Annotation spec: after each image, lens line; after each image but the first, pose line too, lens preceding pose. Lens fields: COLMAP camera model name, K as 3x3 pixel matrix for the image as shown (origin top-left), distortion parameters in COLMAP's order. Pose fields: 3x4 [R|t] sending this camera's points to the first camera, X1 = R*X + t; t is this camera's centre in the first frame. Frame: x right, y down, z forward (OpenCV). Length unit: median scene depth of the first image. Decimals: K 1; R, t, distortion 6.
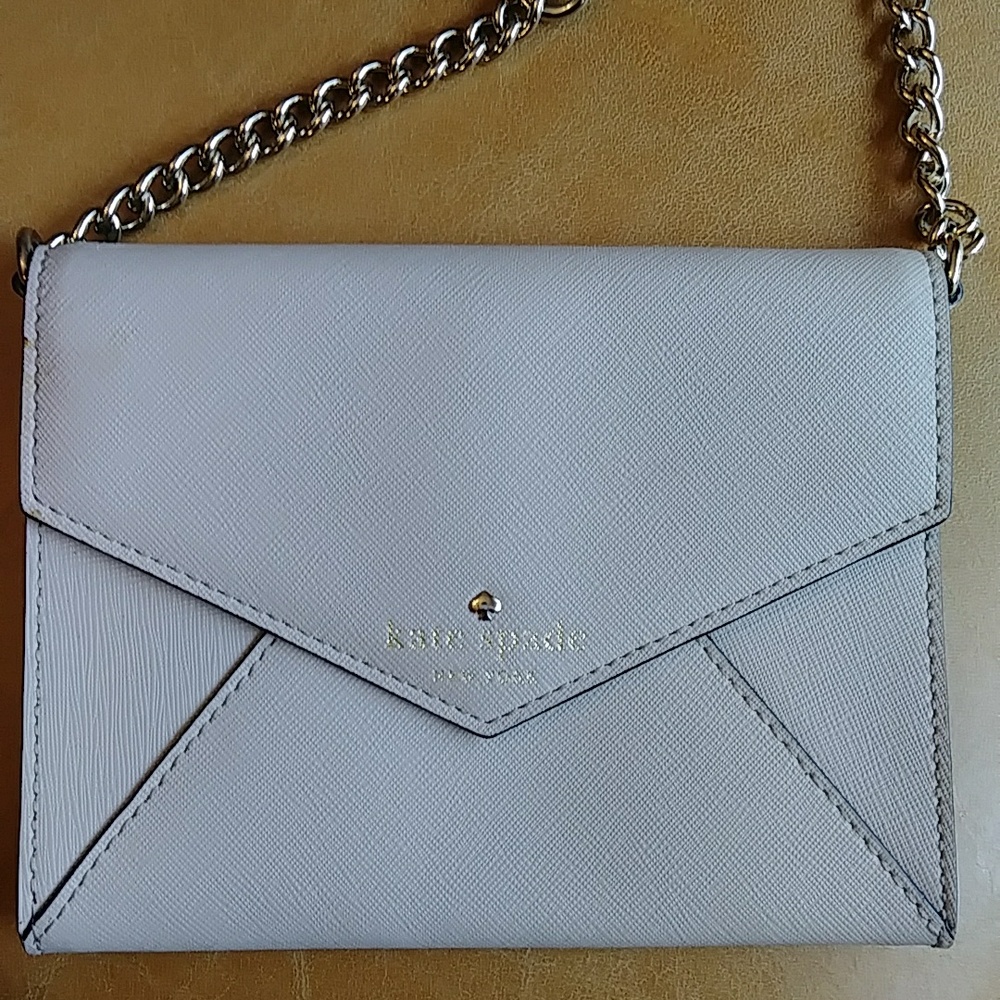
lens RADIAL K [[1432.9, 0, 499.1], [0, 1432.9, 496.2], [0, 0, 1]] dist [0.014153, 0.000000]
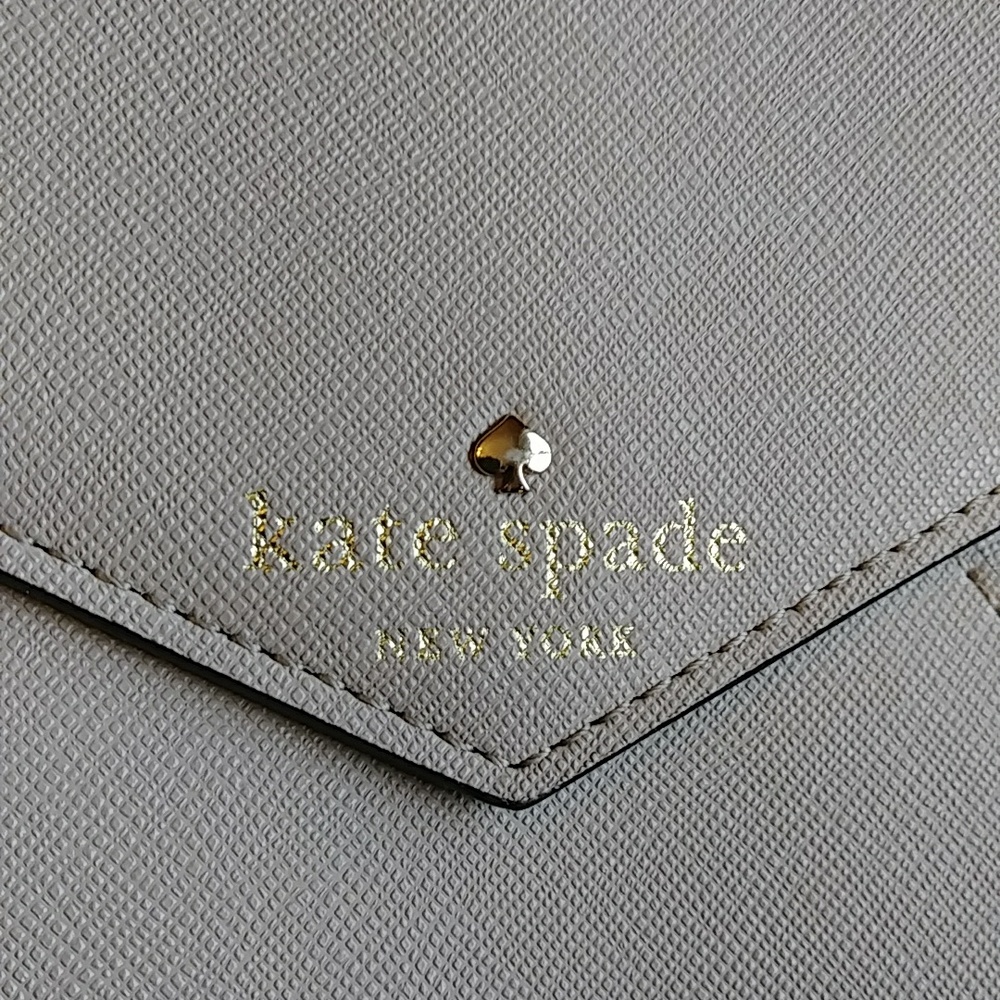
lens RADIAL K [[1432.9, 0, 503.8], [0, 1432.9, 506.7], [0, 0, 1]] dist [0.014153, 0.000000]
pose [[0.958940, -0.000650, 0.283607, -0.118375], [0.021829, 0.997200, -0.071523, 0.116553], [-0.282766, 0.074777, 0.956270, 0.634896]]
